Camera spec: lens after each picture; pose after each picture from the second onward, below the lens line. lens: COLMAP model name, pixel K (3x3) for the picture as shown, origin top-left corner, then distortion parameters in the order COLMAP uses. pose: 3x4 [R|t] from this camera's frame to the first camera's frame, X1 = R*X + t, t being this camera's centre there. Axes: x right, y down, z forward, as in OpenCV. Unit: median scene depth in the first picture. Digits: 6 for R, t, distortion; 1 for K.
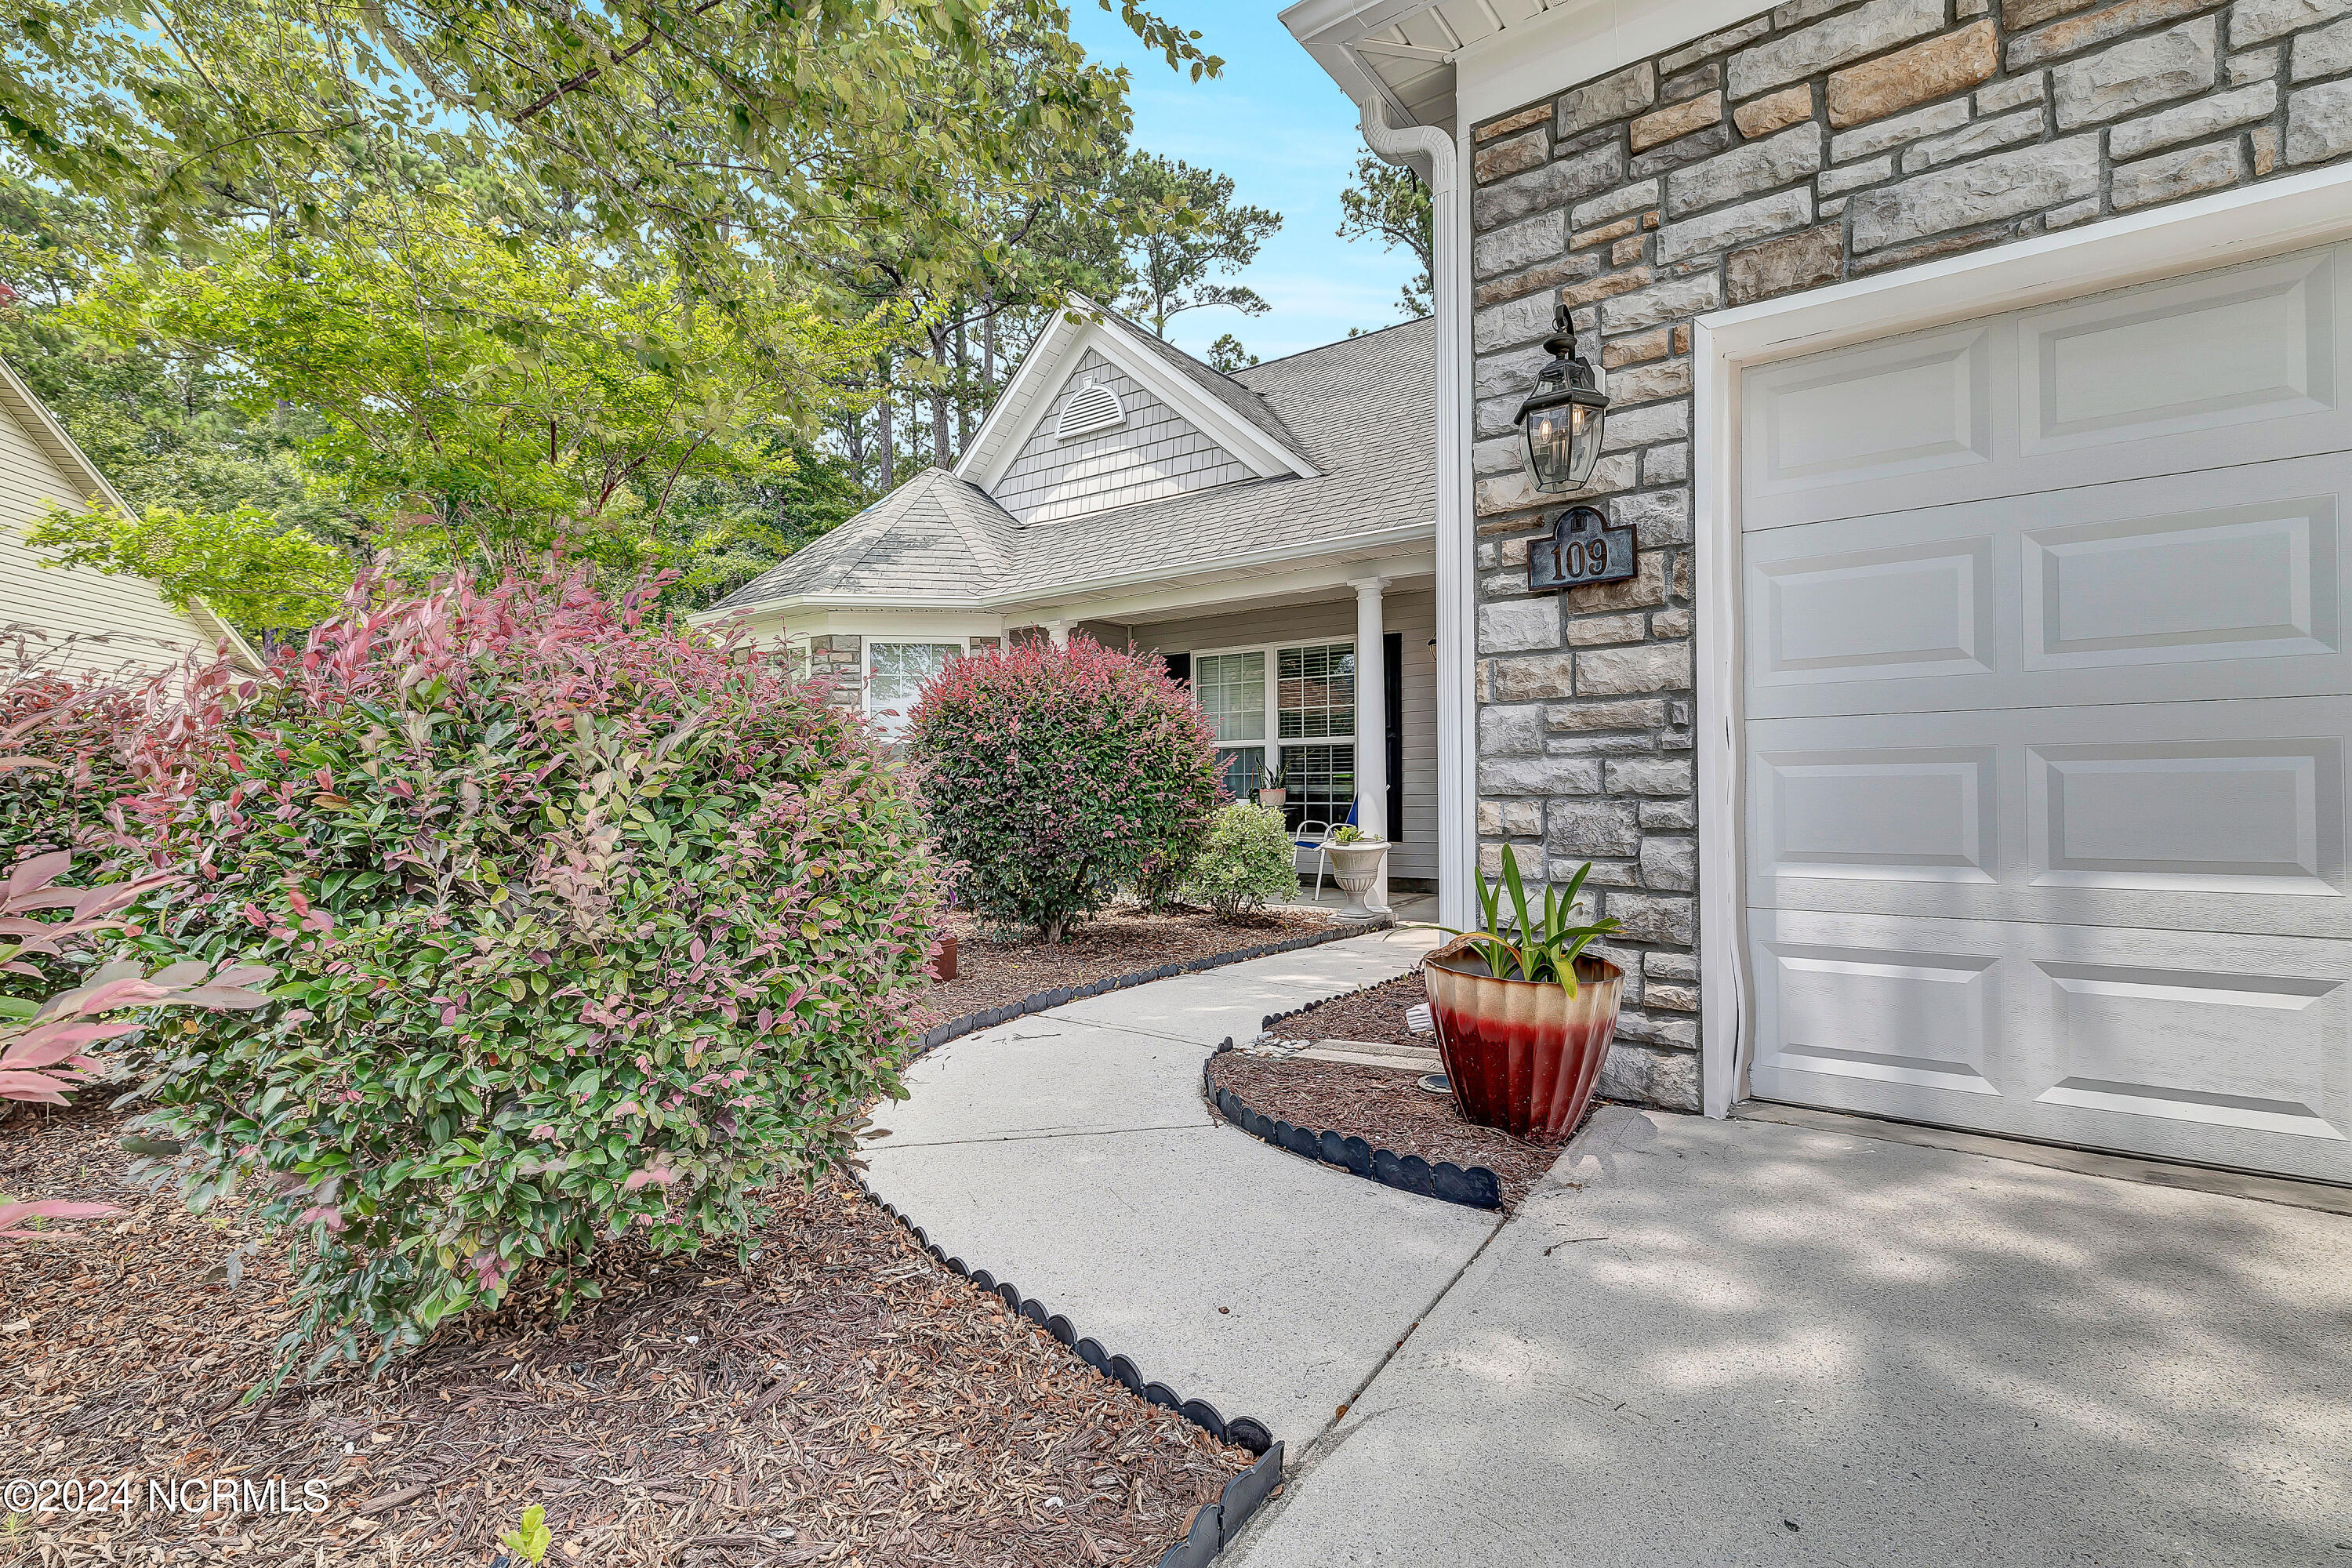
lens RADIAL K [[1085.1, 0, 1173.9], [0, 1085.1, 782.3], [0, 0, 1]] dist [0.001190, -0.000185]
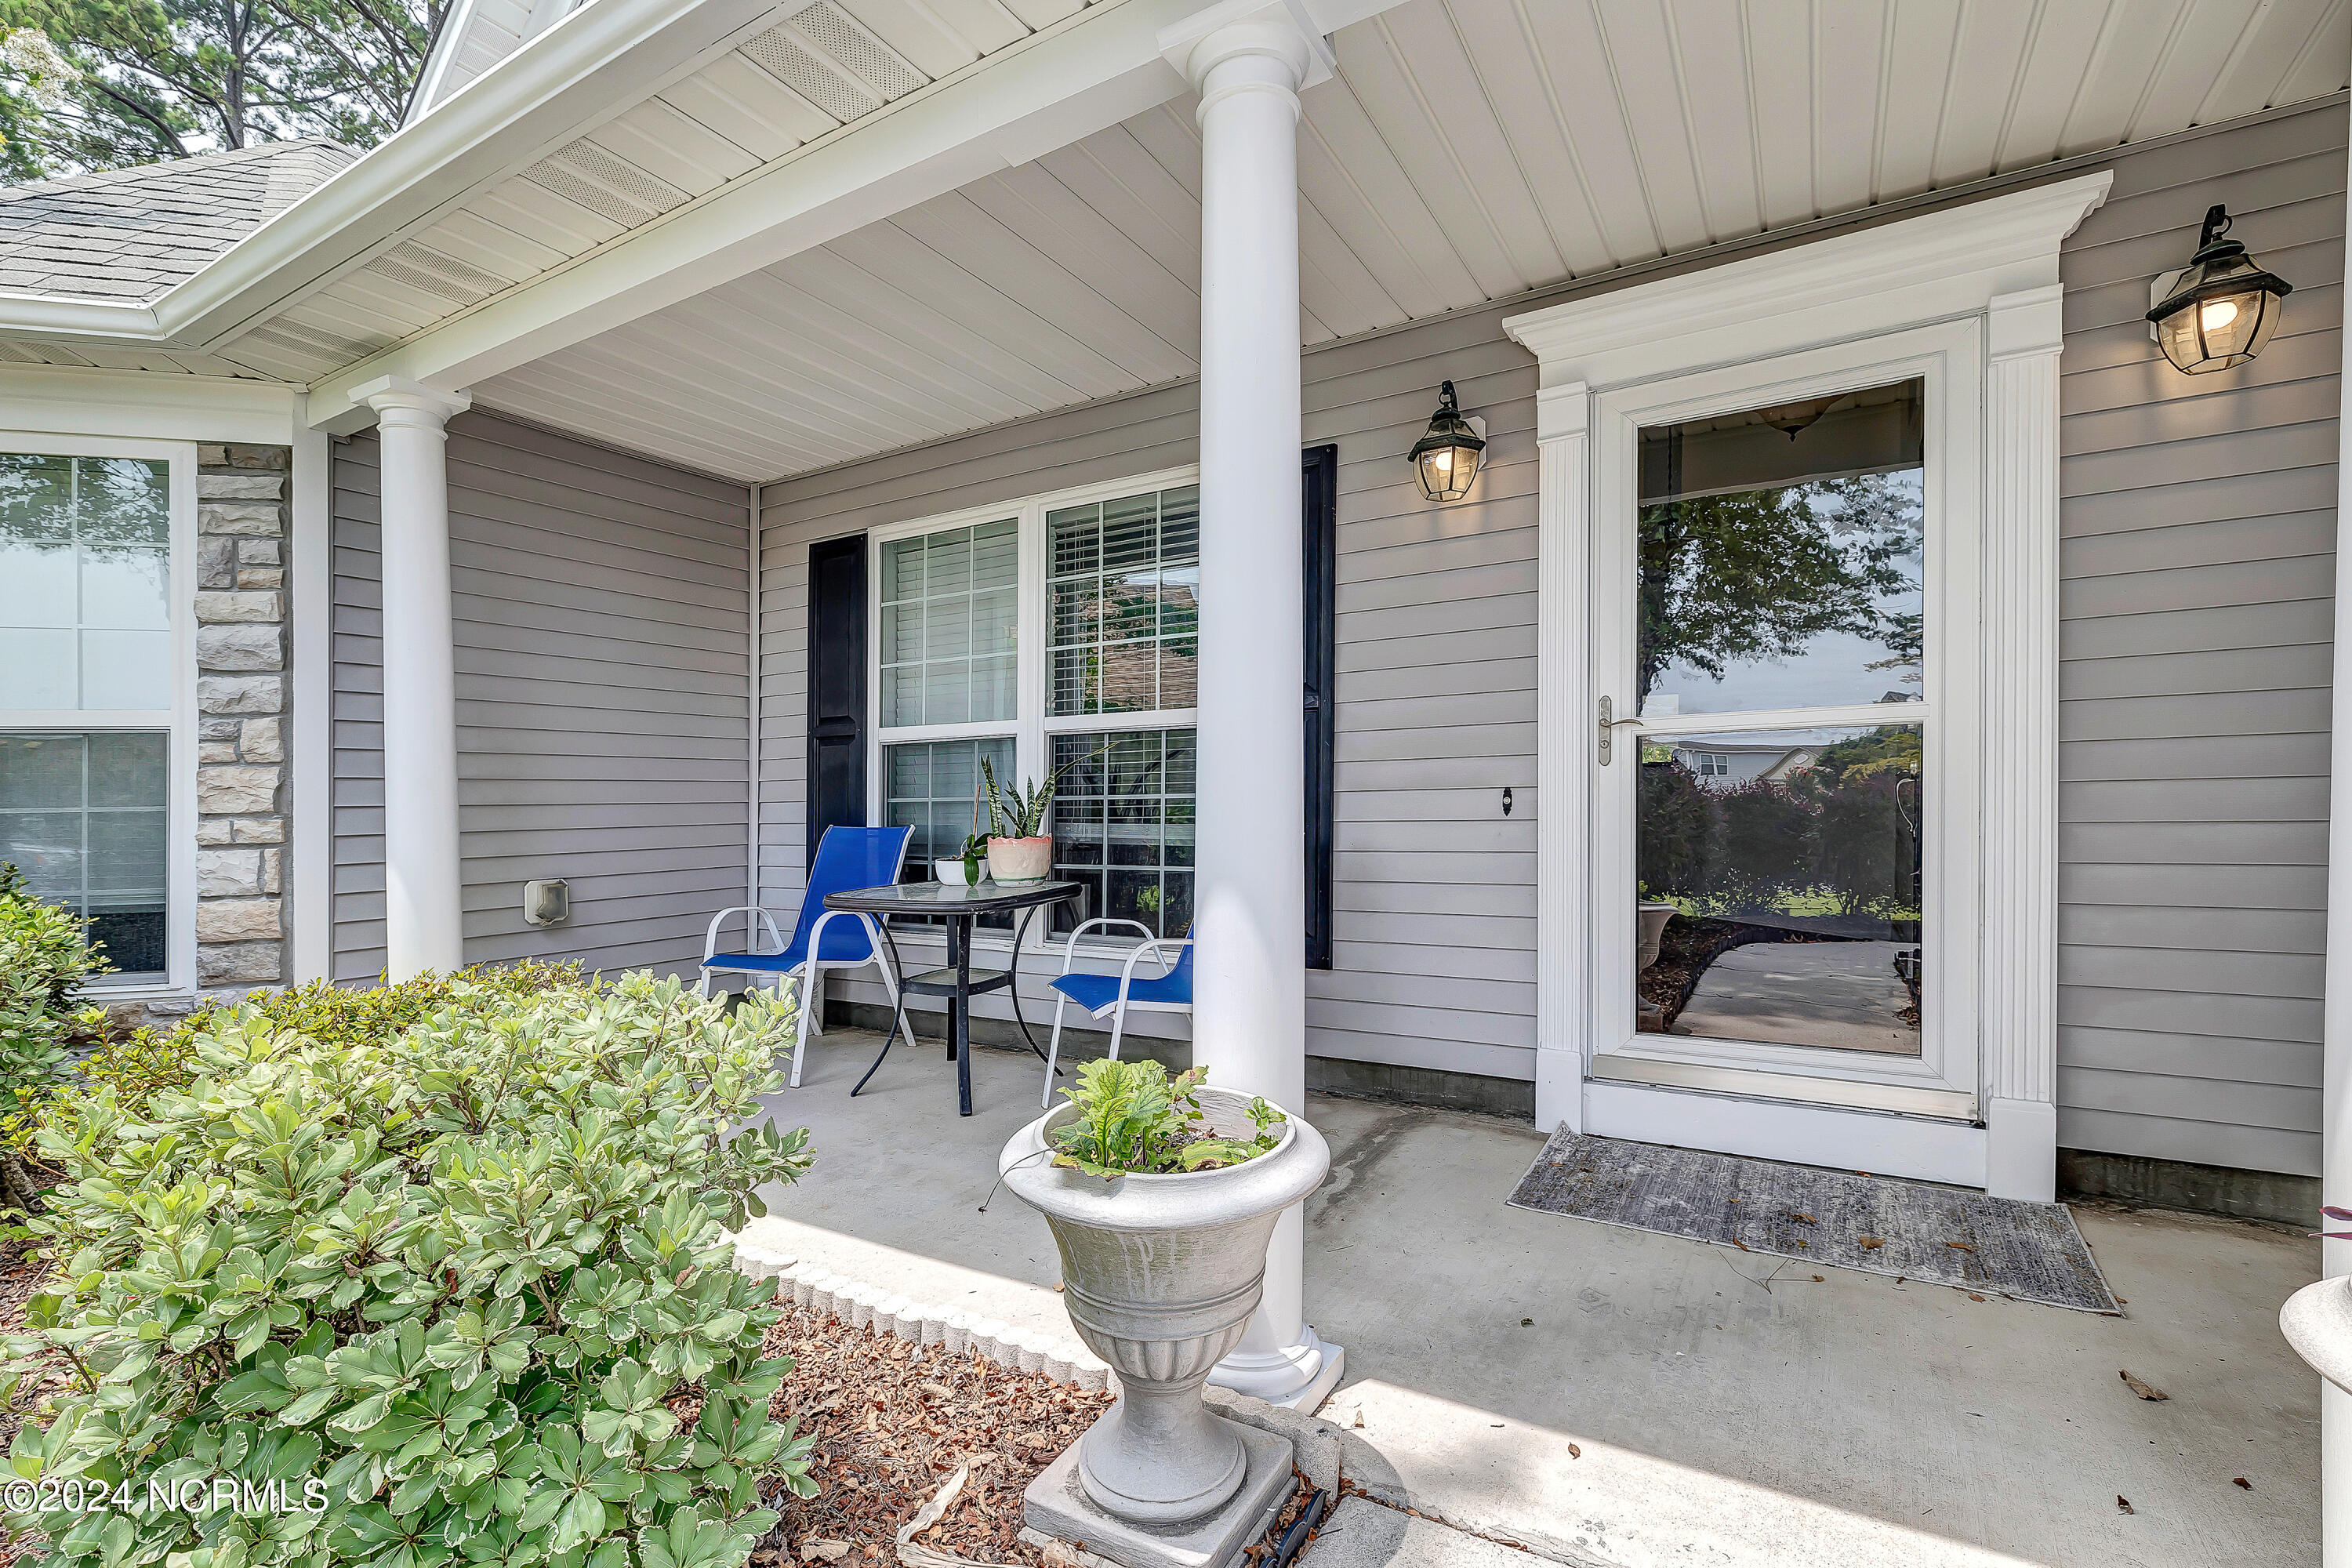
lens RADIAL K [[1085.1, 0, 1150.9], [0, 1085.1, 825.7], [0, 0, 1]] dist [0.001190, -0.000185]
pose [[0.997292, -0.006905, 0.073216, 0.107429], [0.004774, 0.999561, 0.029241, -0.009211], [-0.073386, -0.028812, 0.996887, 0.570052]]
